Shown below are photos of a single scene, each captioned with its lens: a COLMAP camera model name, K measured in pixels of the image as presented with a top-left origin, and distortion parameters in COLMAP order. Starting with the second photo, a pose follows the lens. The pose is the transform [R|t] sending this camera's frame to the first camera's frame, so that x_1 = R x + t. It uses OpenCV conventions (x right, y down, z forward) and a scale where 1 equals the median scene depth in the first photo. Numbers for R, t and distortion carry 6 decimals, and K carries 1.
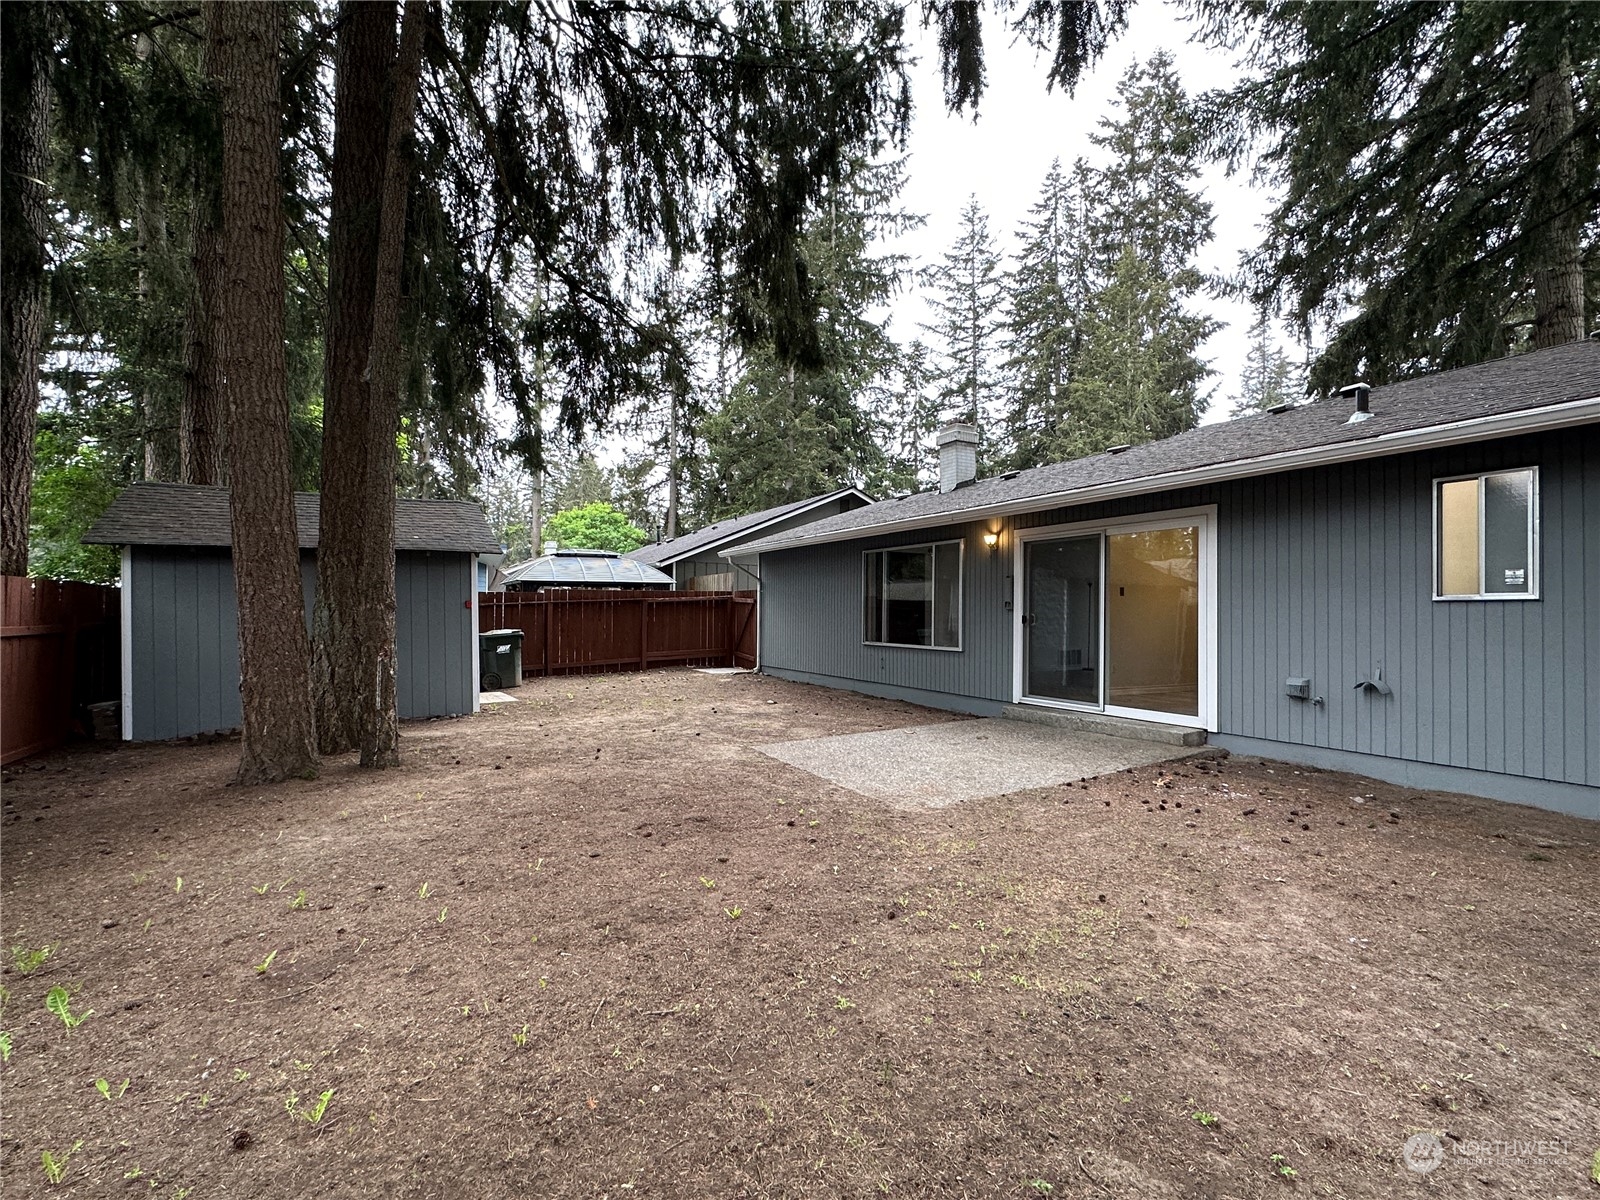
lens RADIAL K [[746.1, 0, 799.0], [0, 746.1, 607.8], [0, 0, 1]] dist [0.000555, -0.000002]
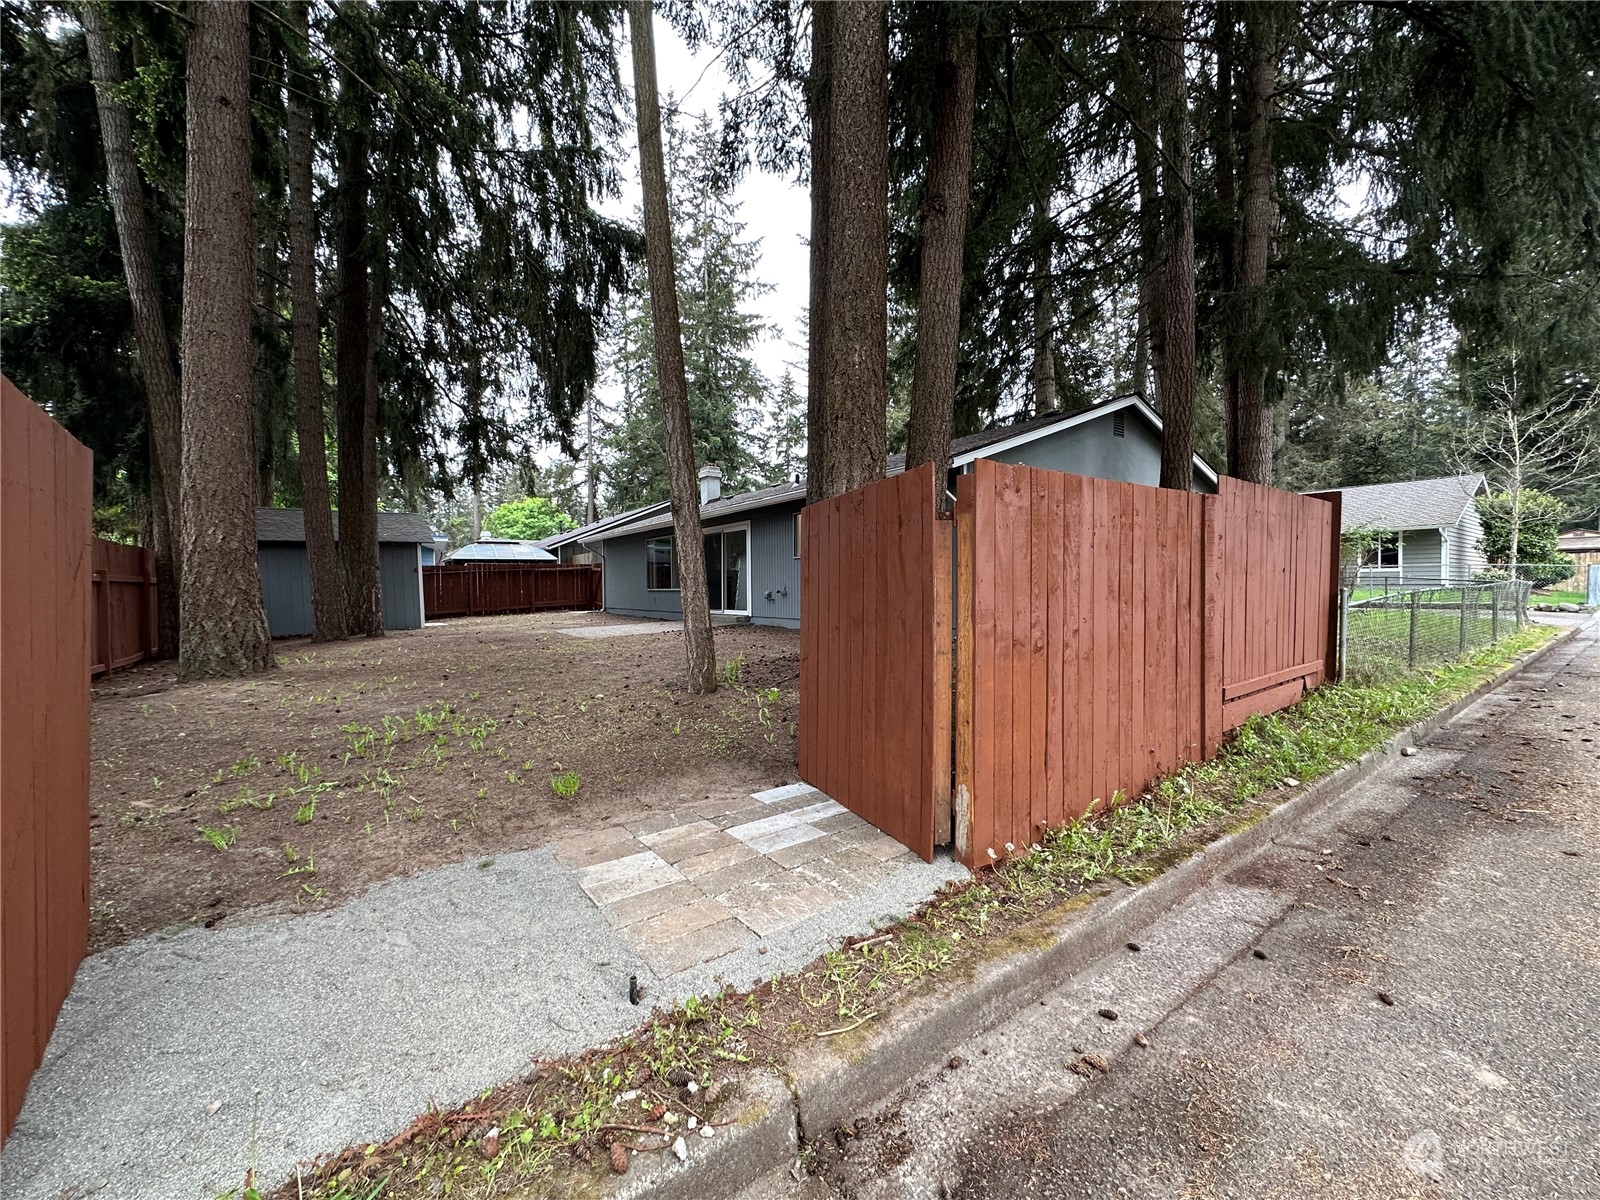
lens RADIAL K [[629.0, 0, 796.3], [0, 629.0, 601.7], [0, 0, 1]] dist [0.000497, -0.000038]
pose [[0.993007, -0.020483, 0.116267, 0.063783], [0.017070, 0.999396, 0.030275, 0.008526], [-0.116817, -0.028079, 0.992756, -0.136207]]
